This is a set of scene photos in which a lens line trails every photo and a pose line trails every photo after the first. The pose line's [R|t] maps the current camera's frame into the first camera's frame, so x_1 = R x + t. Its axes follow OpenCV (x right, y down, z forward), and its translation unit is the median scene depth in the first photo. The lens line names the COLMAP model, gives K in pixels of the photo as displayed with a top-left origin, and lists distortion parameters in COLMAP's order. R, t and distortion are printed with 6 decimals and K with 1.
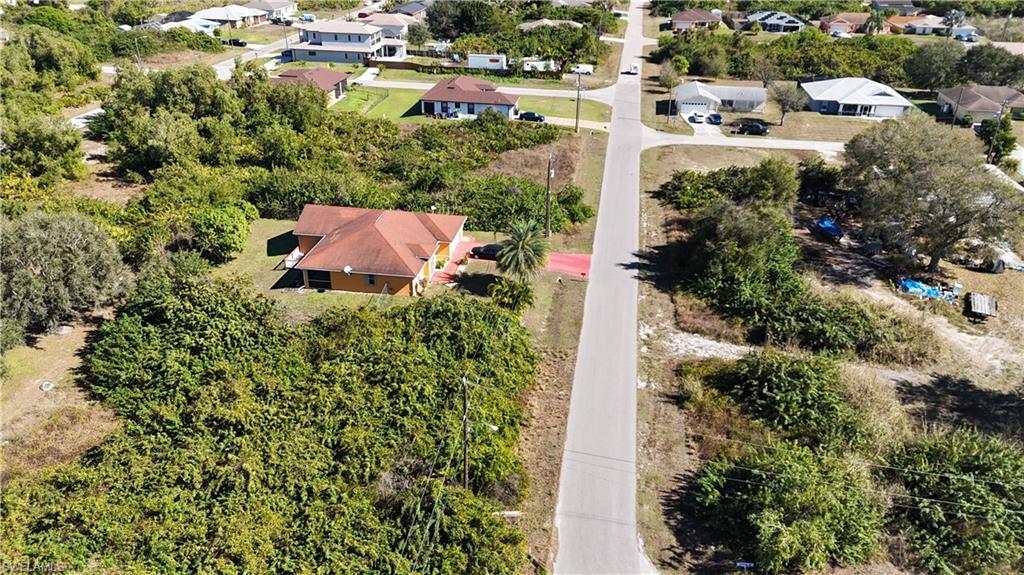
lens RADIAL K [[765.5, 0, 512.0], [0, 765.5, 287.5], [0, 0, 1]] dist [0.075721, -0.067265]
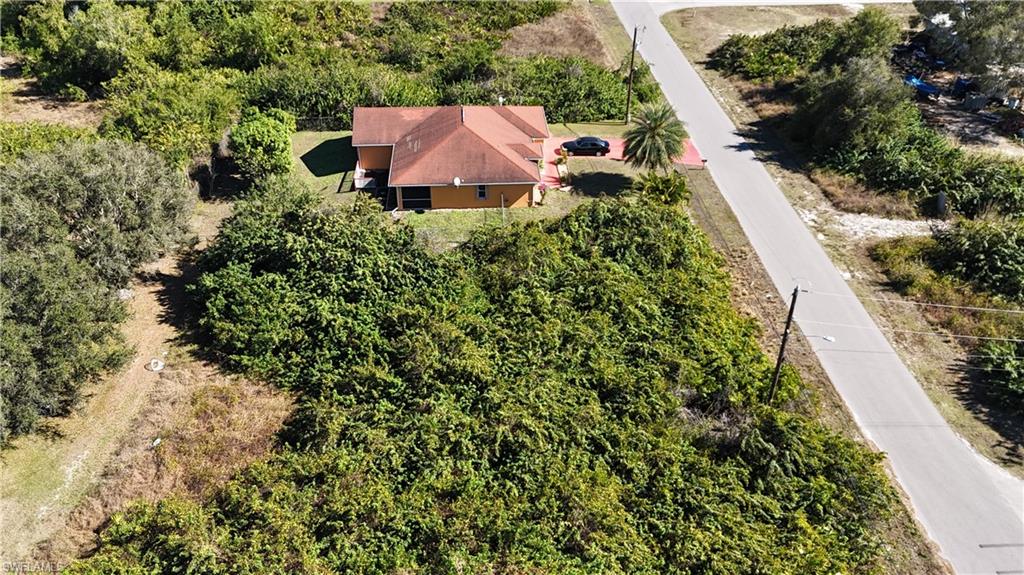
lens RADIAL K [[855.8, 0, 512.0], [0, 855.8, 287.5], [0, 0, 1]] dist [0.088699, -0.111179]
pose [[0.977229, -0.120184, 0.174870, -0.321987], [0.100557, 0.988016, 0.117098, -0.012600], [-0.186848, -0.096847, 0.977603, 0.081223]]
